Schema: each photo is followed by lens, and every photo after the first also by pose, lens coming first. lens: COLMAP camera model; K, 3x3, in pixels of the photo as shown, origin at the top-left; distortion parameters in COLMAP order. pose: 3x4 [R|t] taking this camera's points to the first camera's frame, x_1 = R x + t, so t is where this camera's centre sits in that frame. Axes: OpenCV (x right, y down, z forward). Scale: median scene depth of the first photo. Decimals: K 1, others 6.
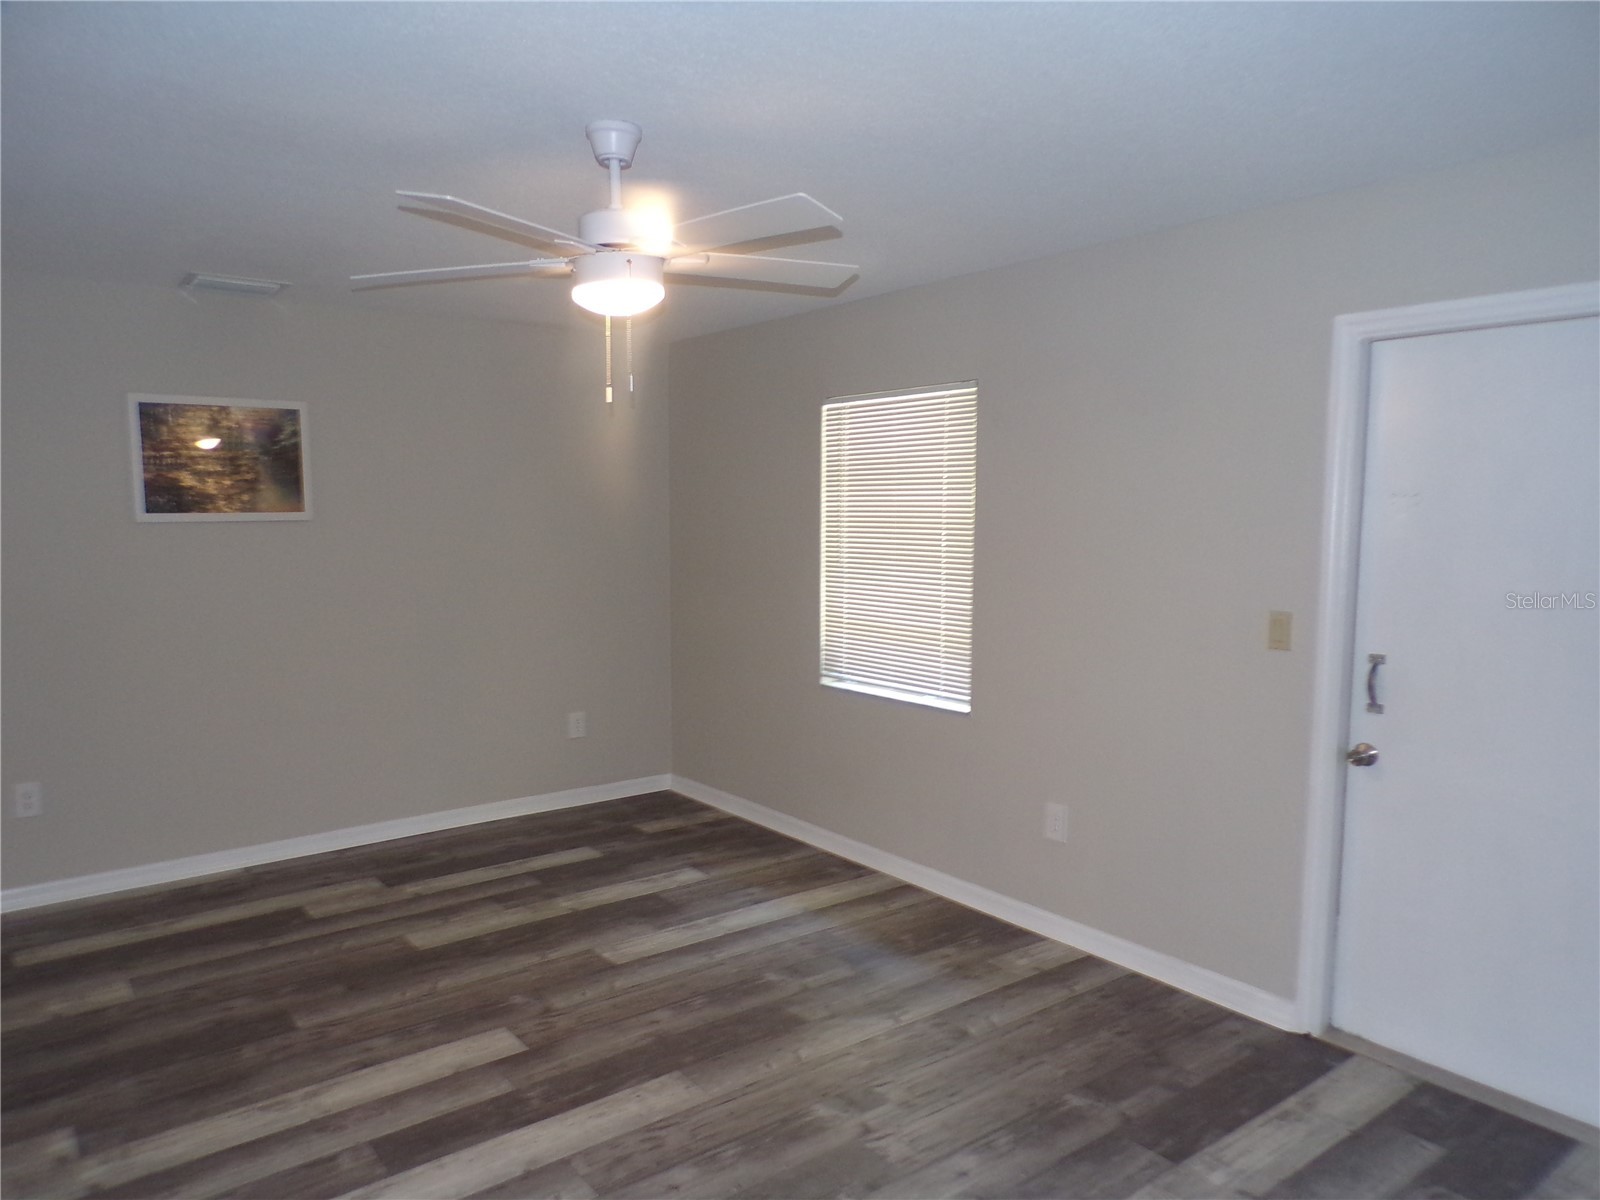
lens RADIAL K [[1099.8, 0, 815.9], [0, 1099.8, 605.5], [0, 0, 1]] dist [0.009925, 0.000549]
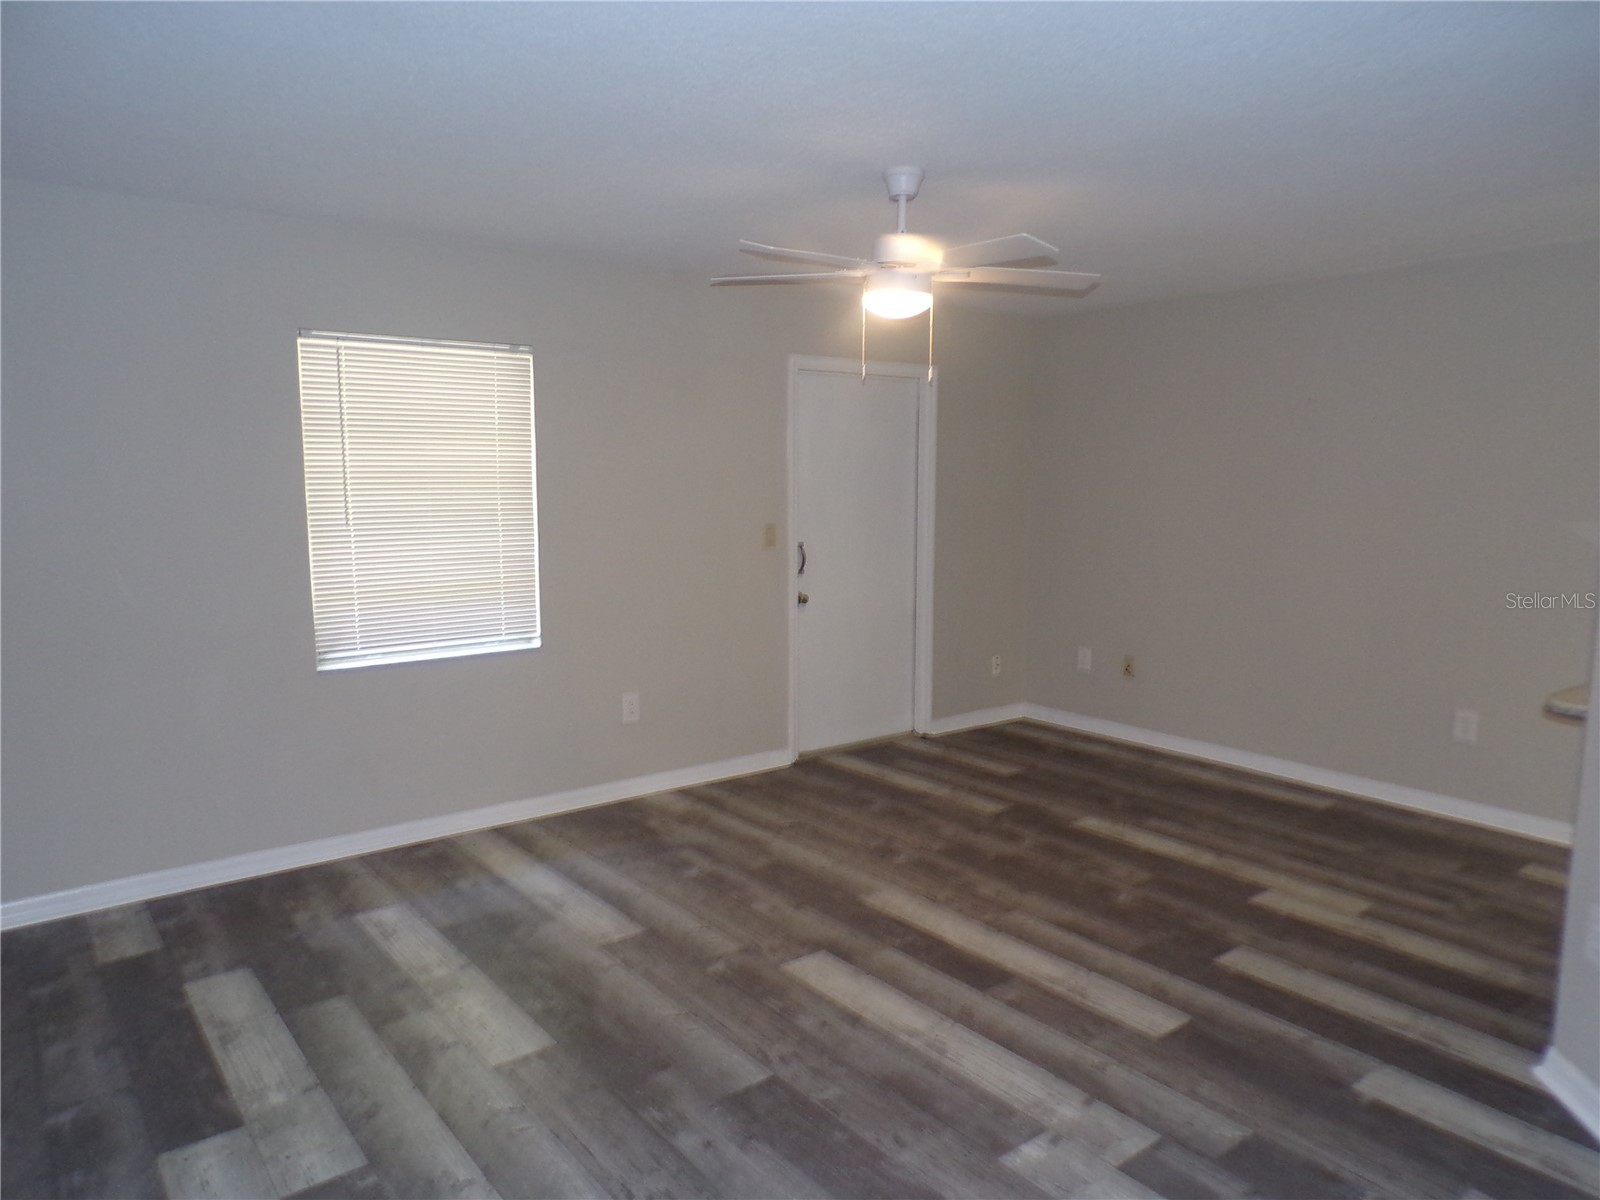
lens RADIAL K [[1099.8, 0, 790.9], [0, 1099.8, 606.9], [0, 0, 1]] dist [0.009925, 0.000549]
pose [[0.015963, -0.122859, 0.992296, -1.219779], [0.093804, 0.988229, 0.120847, -0.067689], [-0.995463, 0.091152, 0.027300, 0.902706]]
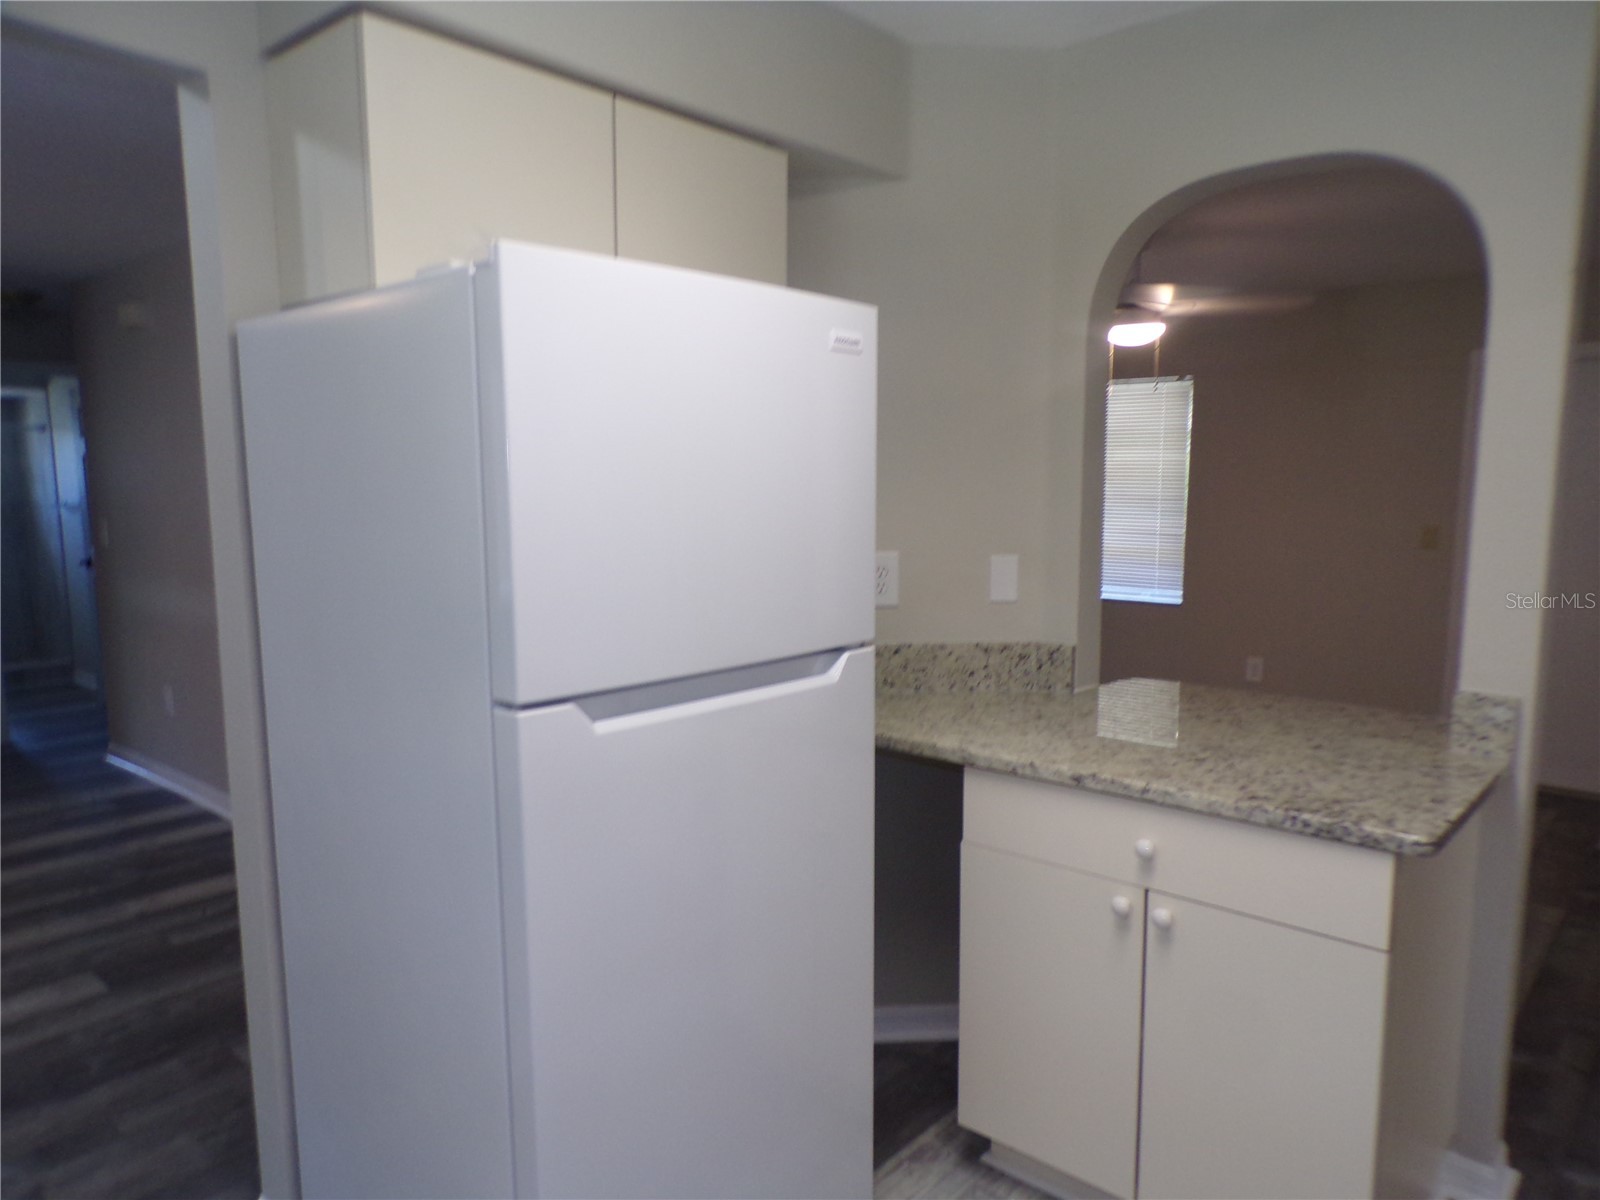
lens RADIAL K [[1099.8, 0, 814.7], [0, 1099.8, 586.6], [0, 0, 1]] dist [0.009925, 0.000549]
pose [[0.983235, -0.019451, 0.181301, -0.777078], [0.019405, 0.999810, 0.002025, 0.078991], [-0.181306, 0.001527, 0.983426, -0.459634]]
